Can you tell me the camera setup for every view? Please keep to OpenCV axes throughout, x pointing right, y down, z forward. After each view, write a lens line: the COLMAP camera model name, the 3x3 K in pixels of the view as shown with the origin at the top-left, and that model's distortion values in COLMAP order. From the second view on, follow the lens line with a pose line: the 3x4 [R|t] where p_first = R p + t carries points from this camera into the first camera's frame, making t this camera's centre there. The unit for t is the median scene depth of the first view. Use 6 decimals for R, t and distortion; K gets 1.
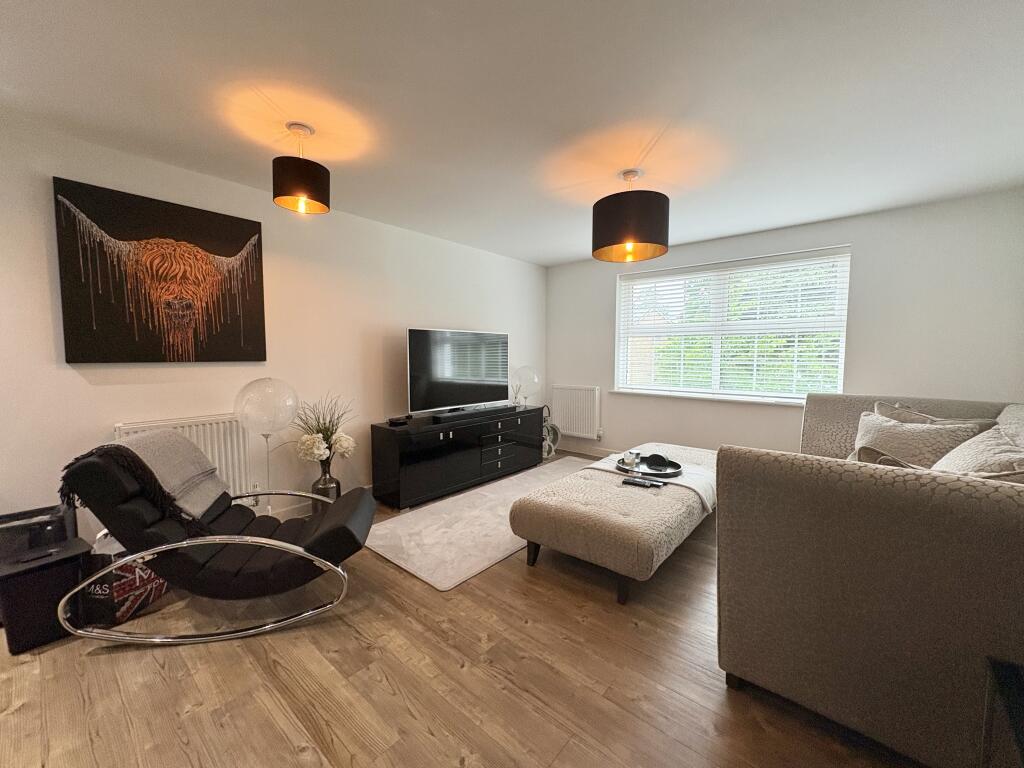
lens RADIAL K [[411.3, 0, 510.0], [0, 411.3, 388.9], [0, 0, 1]] dist [0.000877, 0.000388]
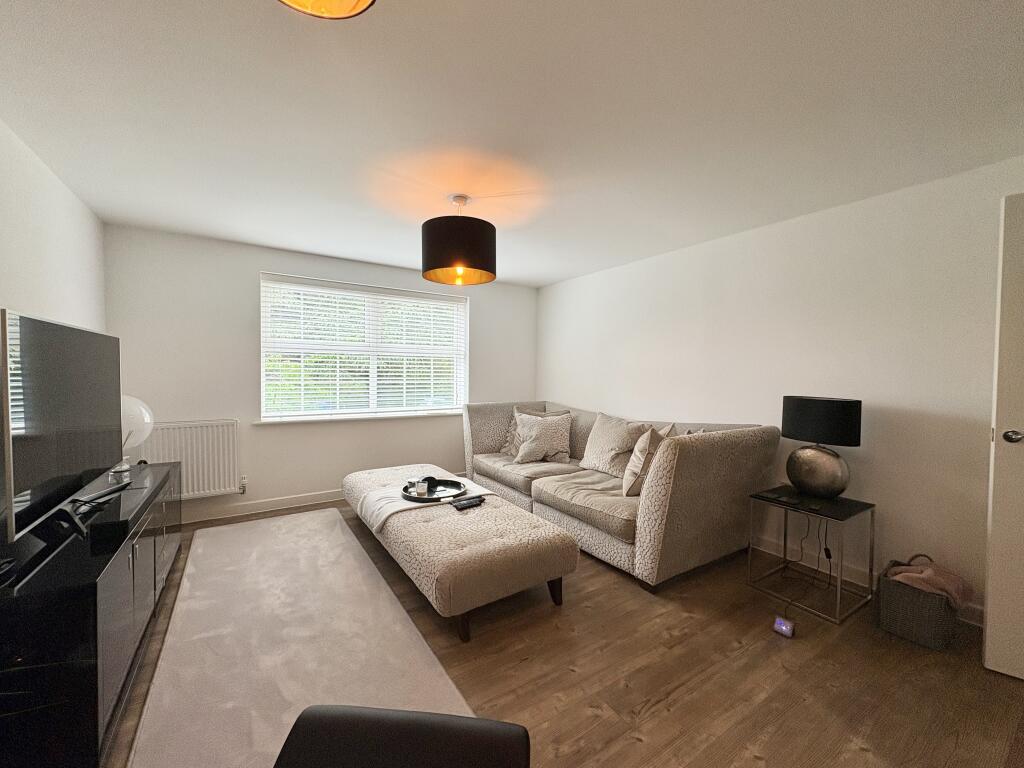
lens RADIAL K [[411.3, 0, 514.8], [0, 411.3, 386.7], [0, 0, 1]] dist [0.000877, 0.000388]
pose [[0.270300, -0.034524, 0.962157, -0.643898], [0.072892, 0.997222, 0.015304, -0.070225], [-0.960013, 0.065997, 0.272066, 0.618532]]
